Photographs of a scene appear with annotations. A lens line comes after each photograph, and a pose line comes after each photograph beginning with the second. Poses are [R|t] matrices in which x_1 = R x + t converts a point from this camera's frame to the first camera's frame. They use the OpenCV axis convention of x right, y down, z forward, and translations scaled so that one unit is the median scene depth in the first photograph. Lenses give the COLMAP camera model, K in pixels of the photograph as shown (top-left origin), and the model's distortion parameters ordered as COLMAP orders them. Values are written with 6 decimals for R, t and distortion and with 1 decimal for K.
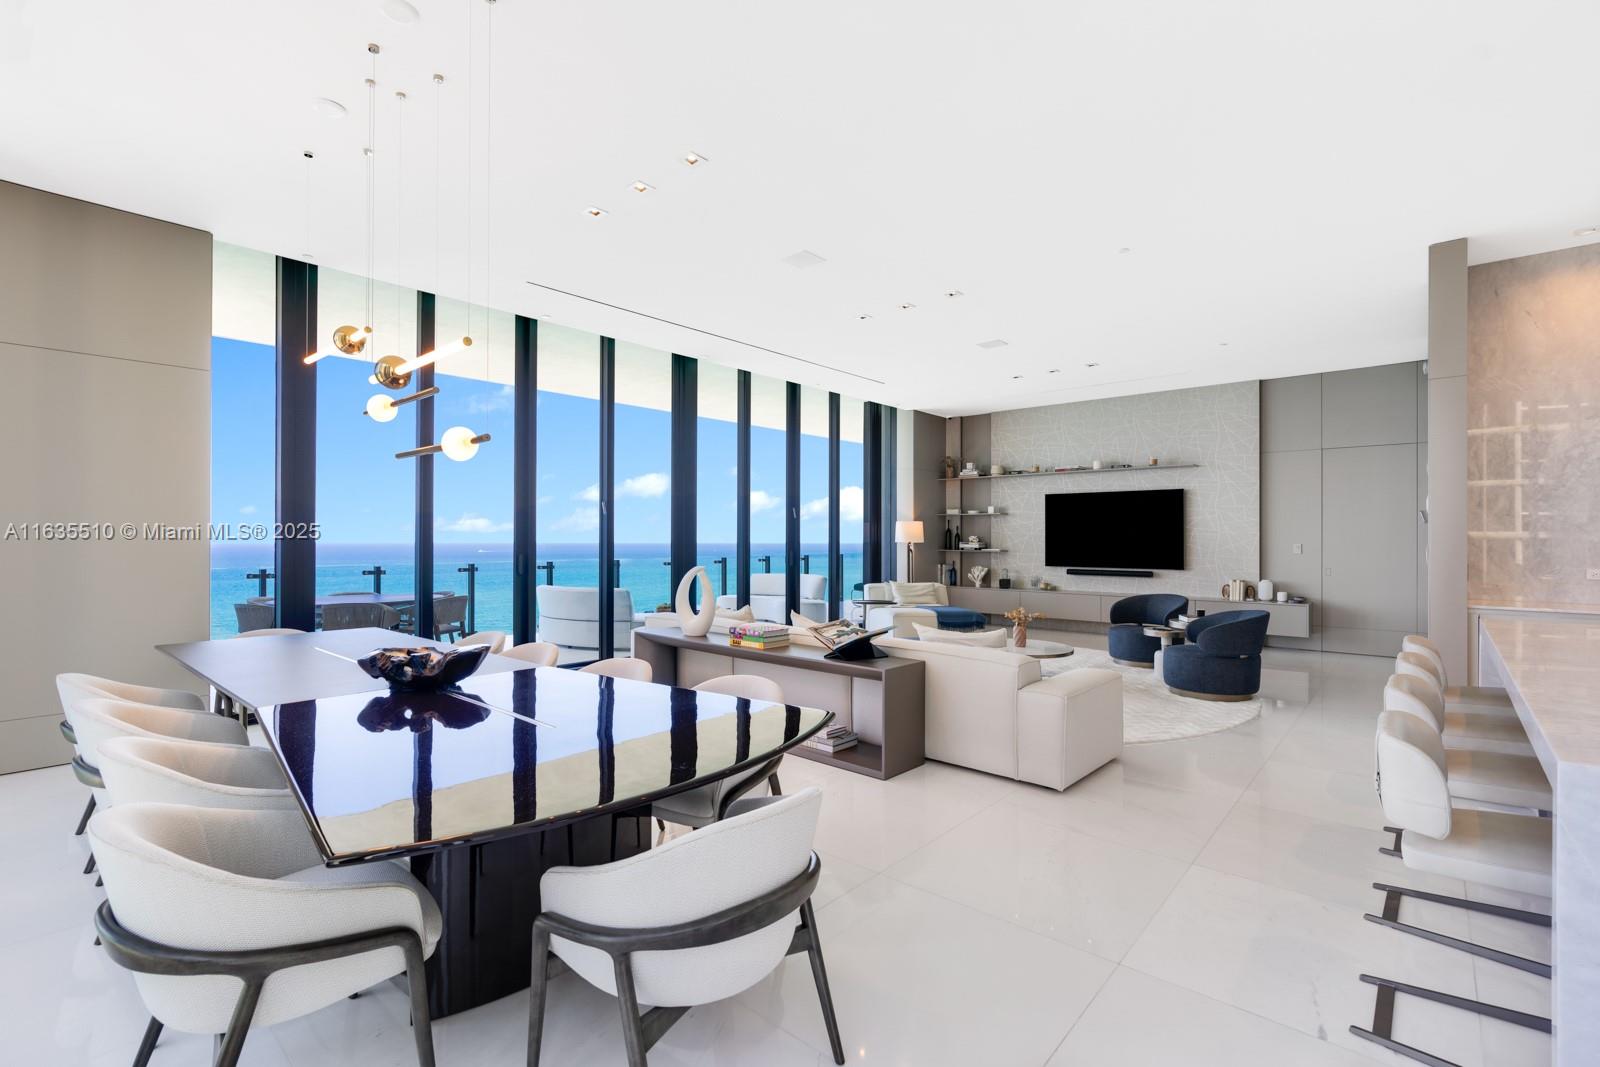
lens RADIAL K [[713.7, 0, 803.2], [0, 713.7, 537.1], [0, 0, 1]] dist [-0.011458, 0.003563]
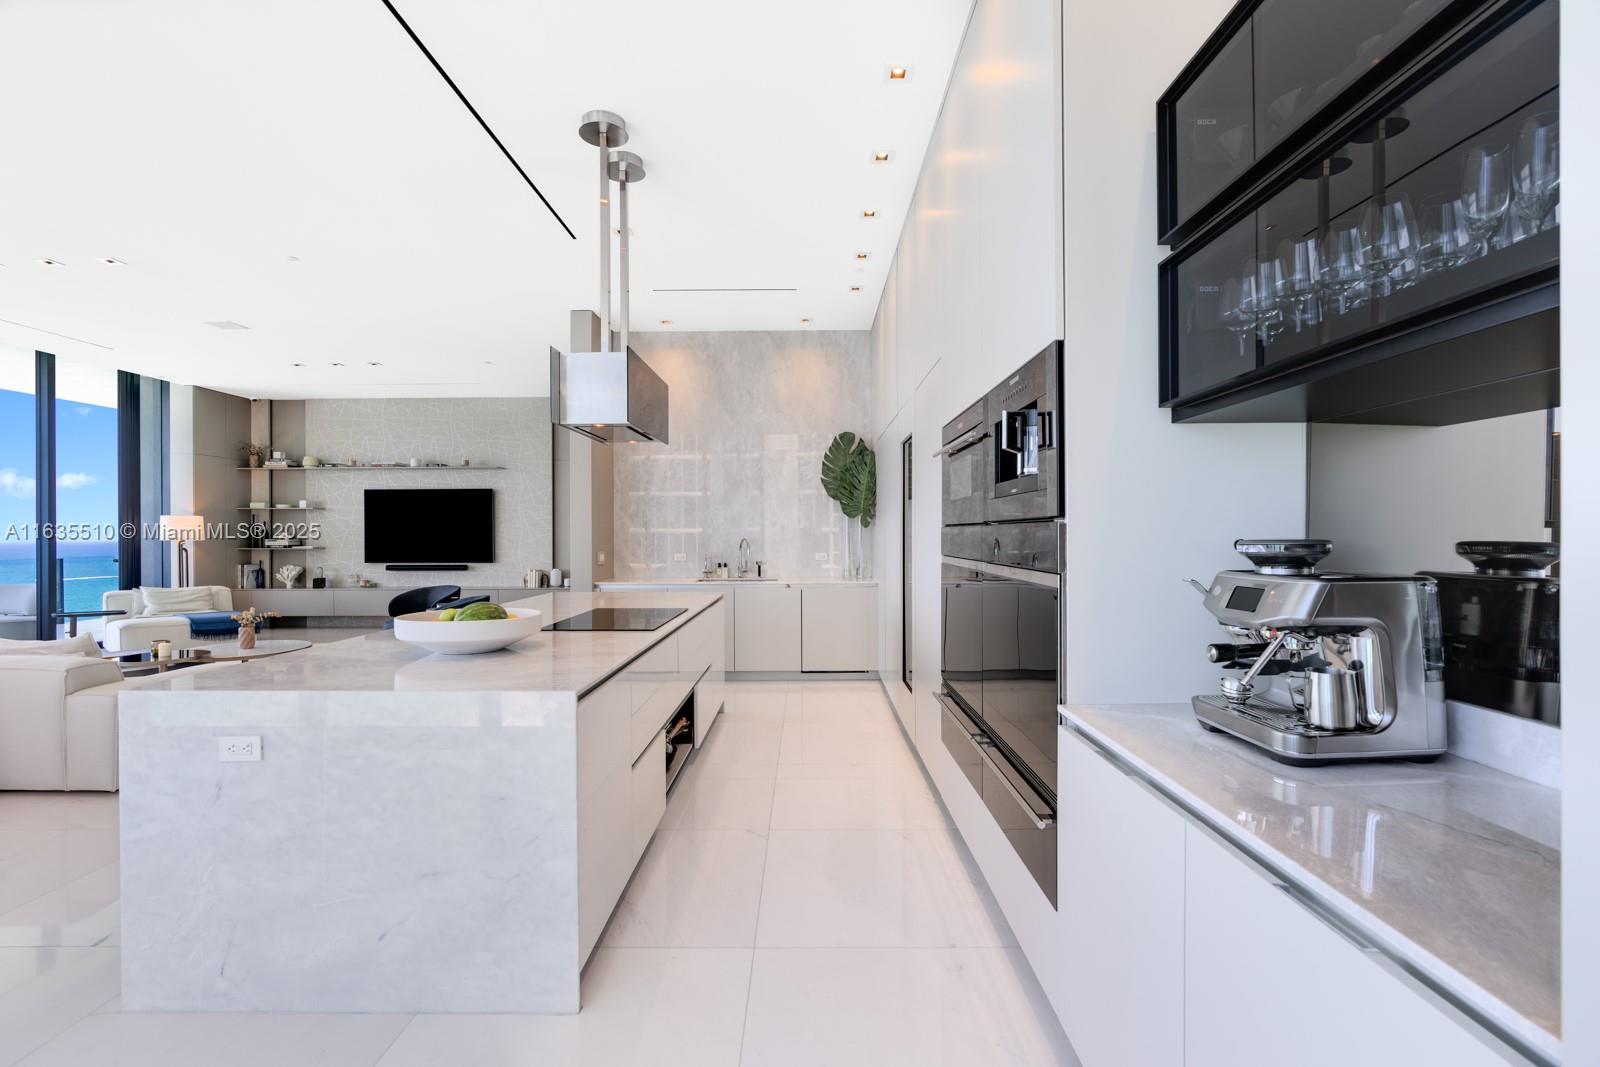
lens RADIAL K [[713.7, 0, 807.4], [0, 713.7, 532.8], [0, 0, 1]] dist [-0.011458, 0.003563]
pose [[0.753965, -0.005129, 0.656895, 0.165639], [0.005116, 0.999985, 0.001936, 0.000510], [-0.656895, 0.001901, 0.753980, -0.139123]]
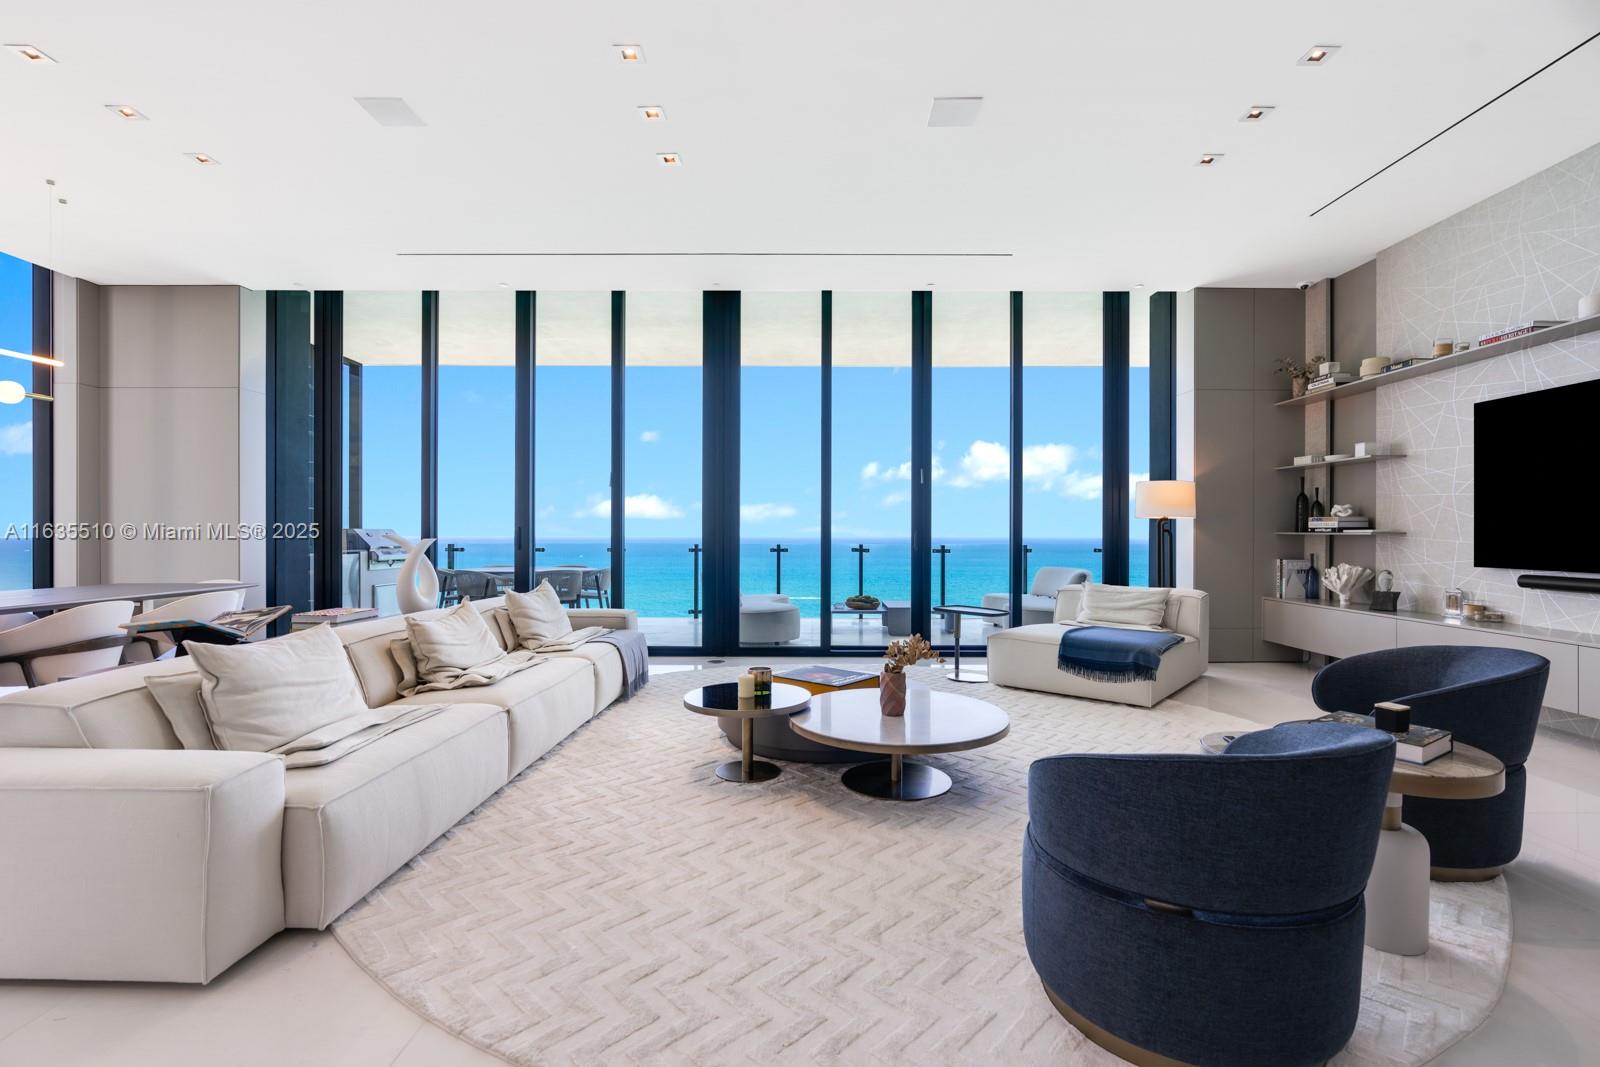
lens RADIAL K [[720.2, 0, 812.3], [0, 720.2, 532.8], [0, 0, 1]] dist [-0.011782, 0.003518]
pose [[0.660769, -0.001129, -0.750588, 0.421645], [0.002008, 0.999998, 0.000263, 0.019703], [0.750587, -0.001681, 0.660770, 0.424900]]
